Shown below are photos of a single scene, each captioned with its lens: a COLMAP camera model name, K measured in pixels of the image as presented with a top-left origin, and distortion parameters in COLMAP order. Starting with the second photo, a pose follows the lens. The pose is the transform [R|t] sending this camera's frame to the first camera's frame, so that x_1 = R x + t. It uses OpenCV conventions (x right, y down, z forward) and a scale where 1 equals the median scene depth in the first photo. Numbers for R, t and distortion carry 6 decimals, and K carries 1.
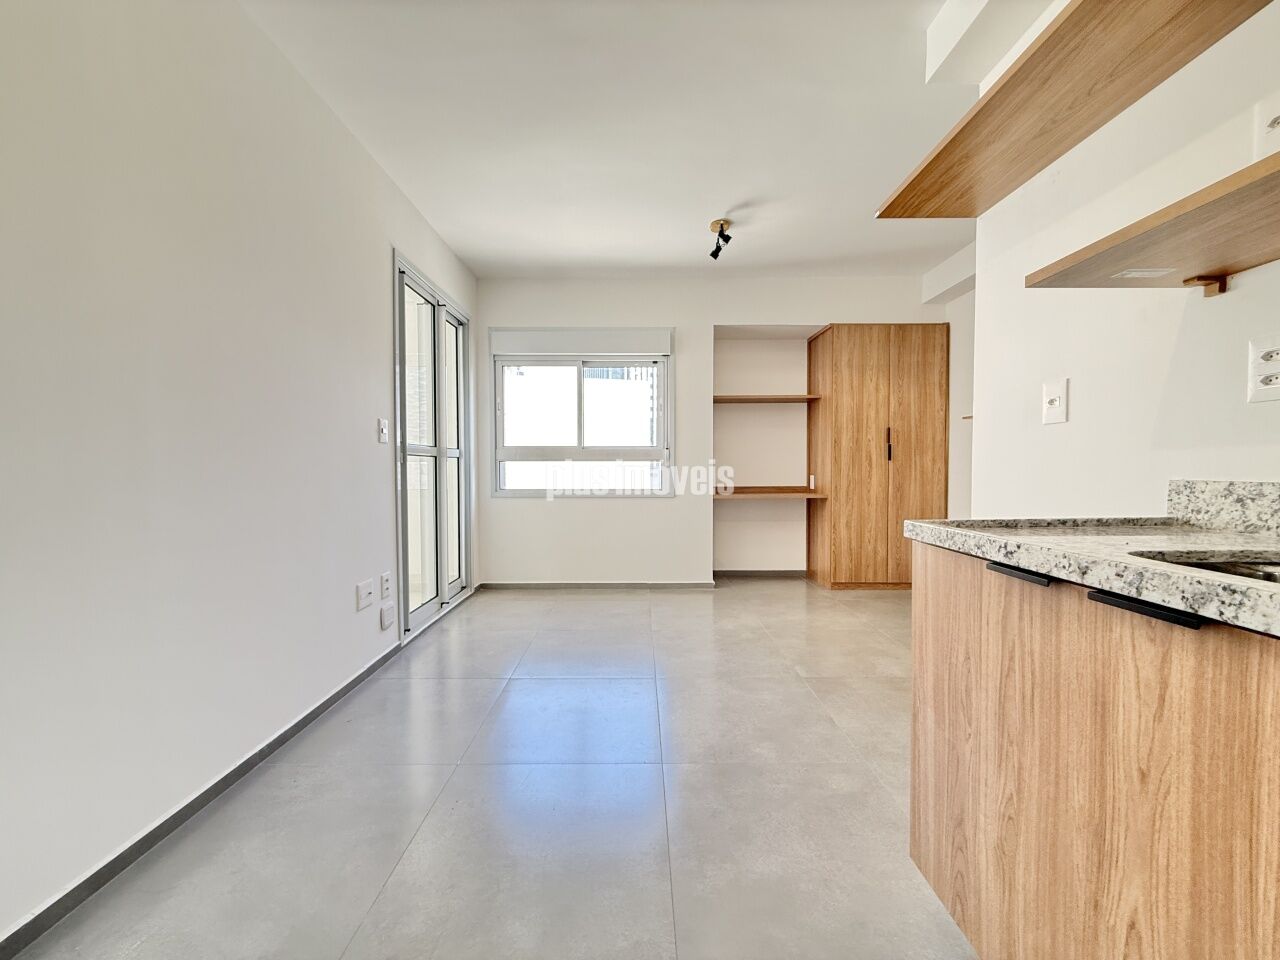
lens RADIAL K [[513.2, 0, 634.0], [0, 513.2, 478.5], [0, 0, 1]] dist [0.001934, -0.000192]
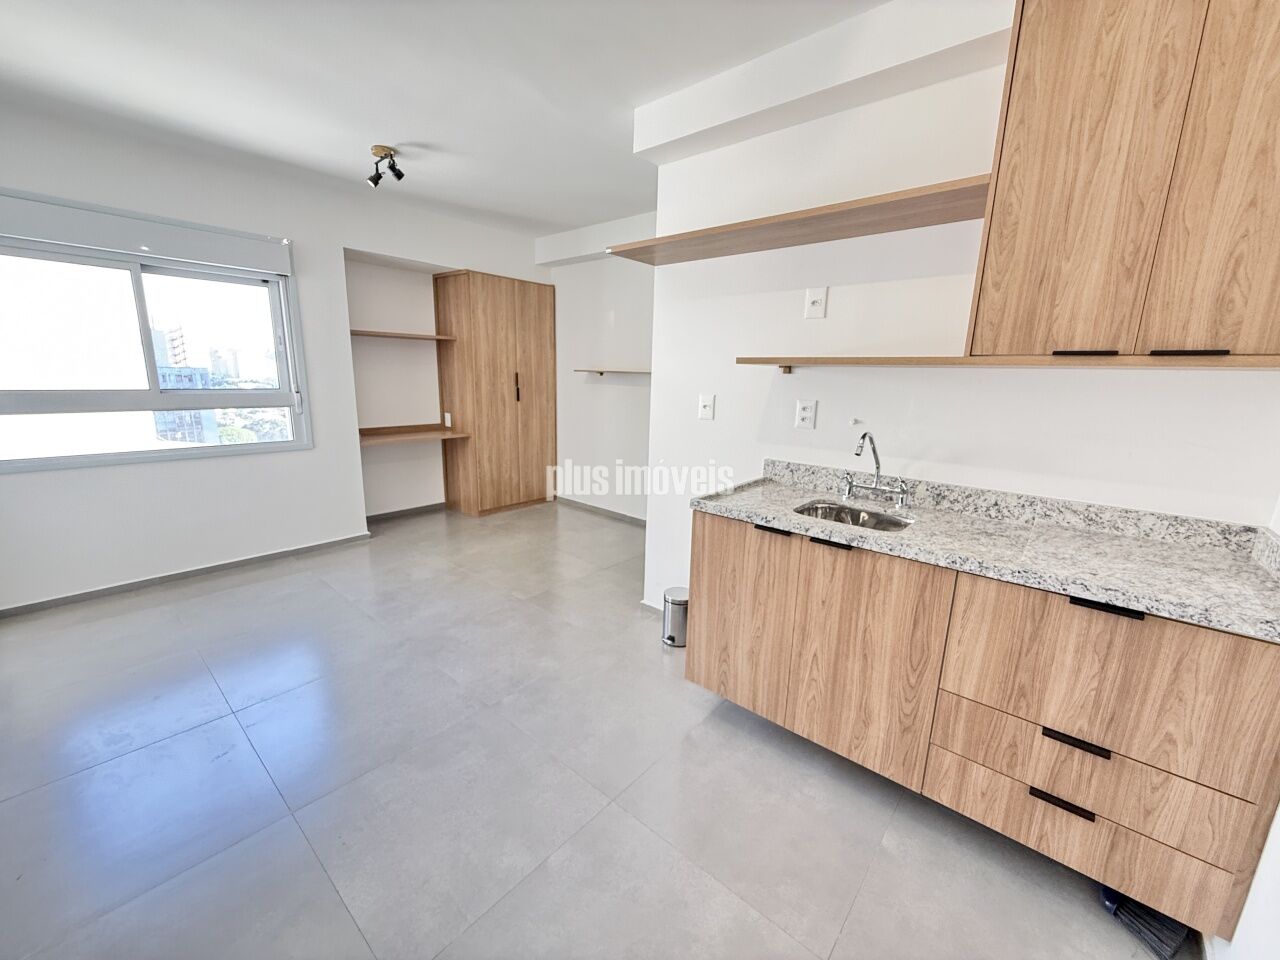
lens RADIAL K [[513.2, 0, 641.9], [0, 513.2, 480.6], [0, 0, 1]] dist [0.001934, -0.000192]
pose [[0.645747, -0.138950, 0.750802, -0.227905], [-0.007865, 0.982040, 0.188510, -0.080562], [-0.763511, -0.127635, 0.633056, 0.015270]]
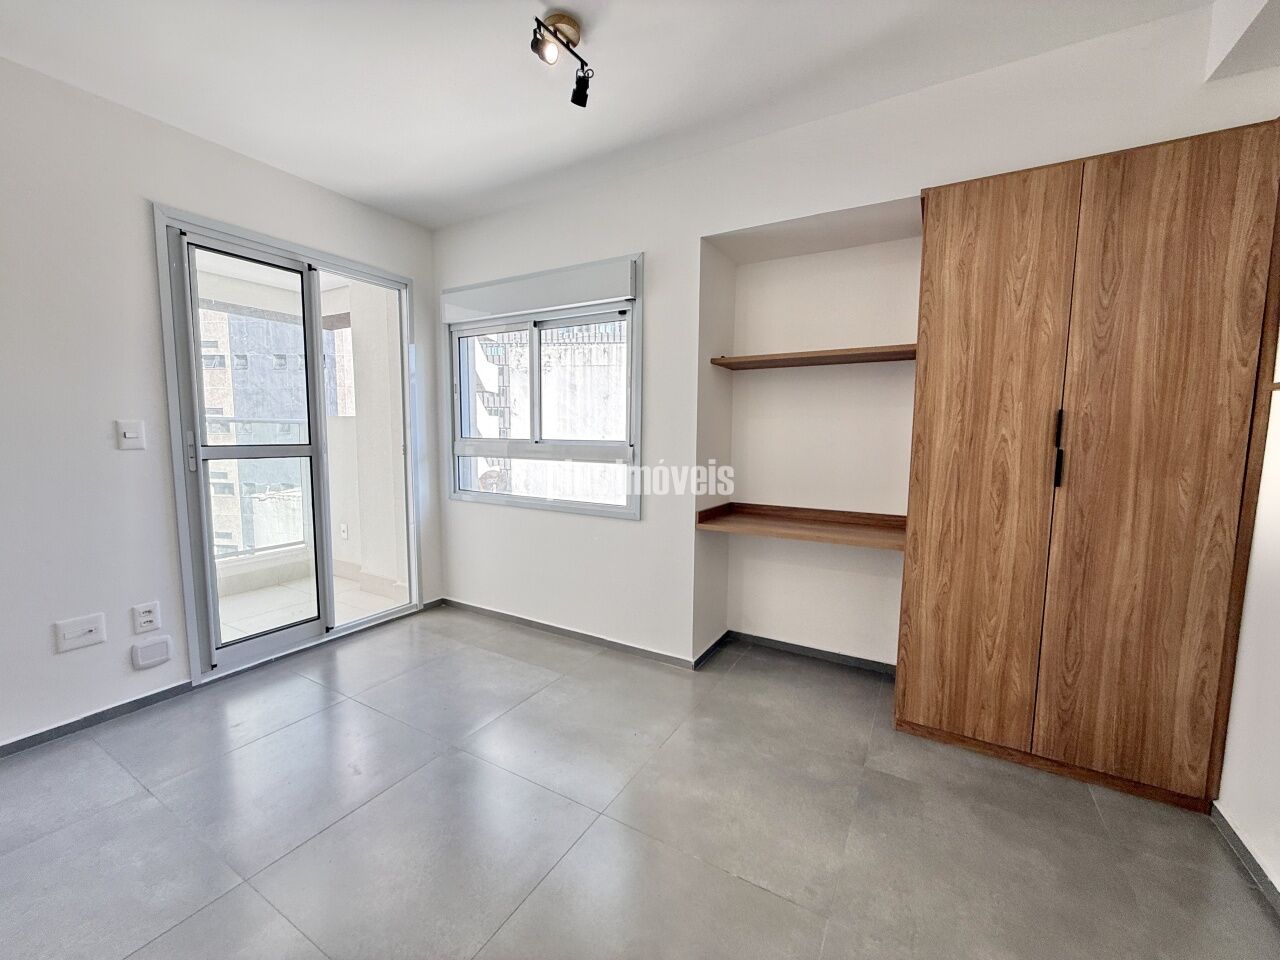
lens RADIAL K [[513.2, 0, 636.8], [0, 513.2, 478.5], [0, 0, 1]] dist [0.001934, -0.000192]
pose [[0.863695, 0.055645, -0.500933, 0.408247], [-0.021654, 0.997066, 0.073421, -0.065948], [0.503549, -0.052566, 0.862366, 0.446107]]
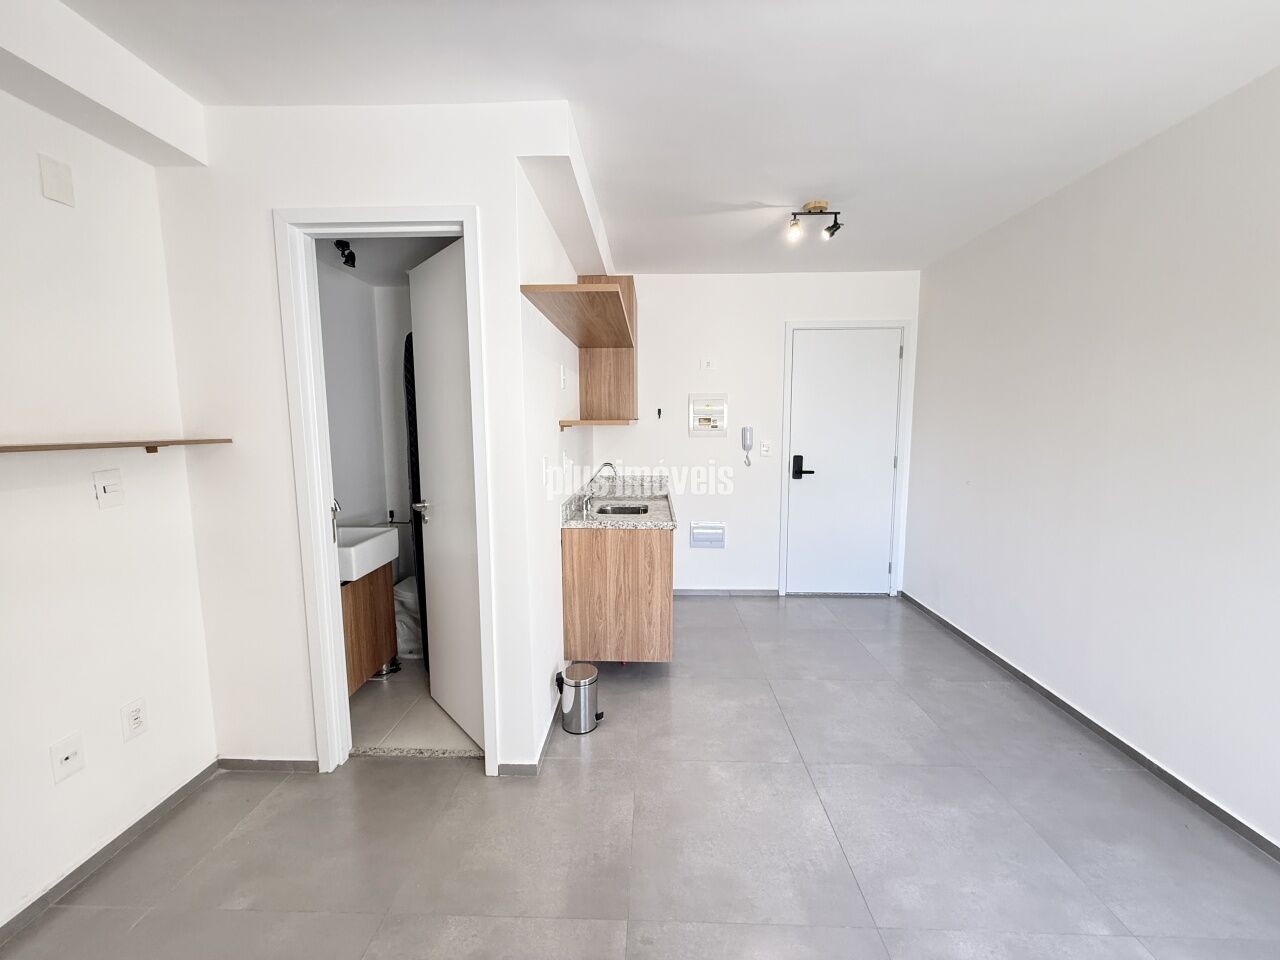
lens RADIAL K [[513.2, 0, 639.9], [0, 513.2, 476.4], [0, 0, 1]] dist [0.001934, -0.000192]
pose [[-0.999512, 0.000642, 0.031241, 0.175694], [0.004721, 0.991413, 0.130684, -0.118236], [-0.030889, 0.130767, -0.990932, 0.905863]]
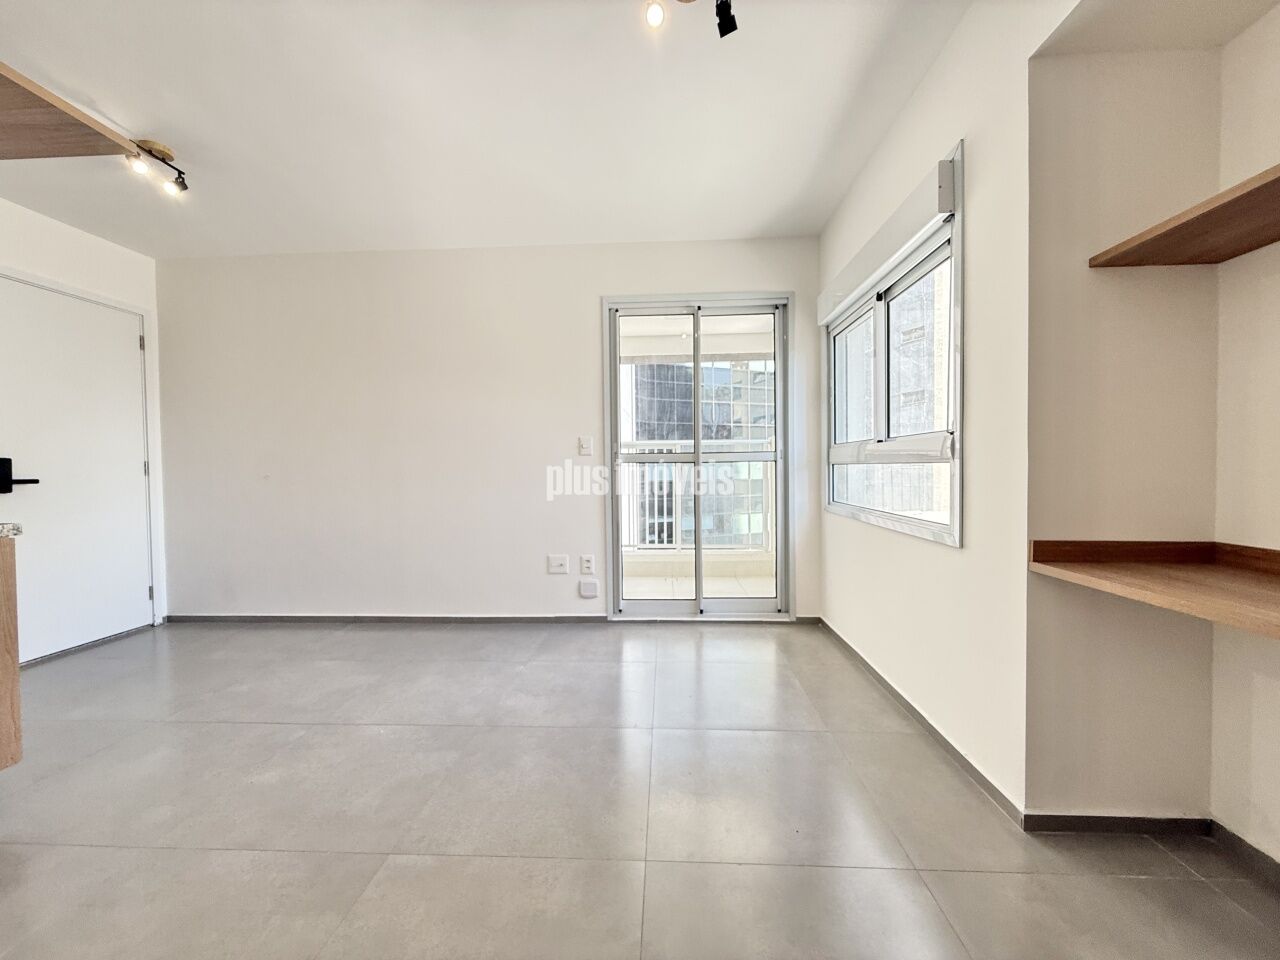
lens RADIAL K [[513.2, 0, 639.1], [0, 513.2, 478.6], [0, 0, 1]] dist [0.001934, -0.000192]
pose [[-0.049802, 0.022622, -0.998503, 0.521880], [-0.011403, 0.999665, 0.023217, -0.027569], [0.998694, 0.012542, -0.049527, 0.773437]]
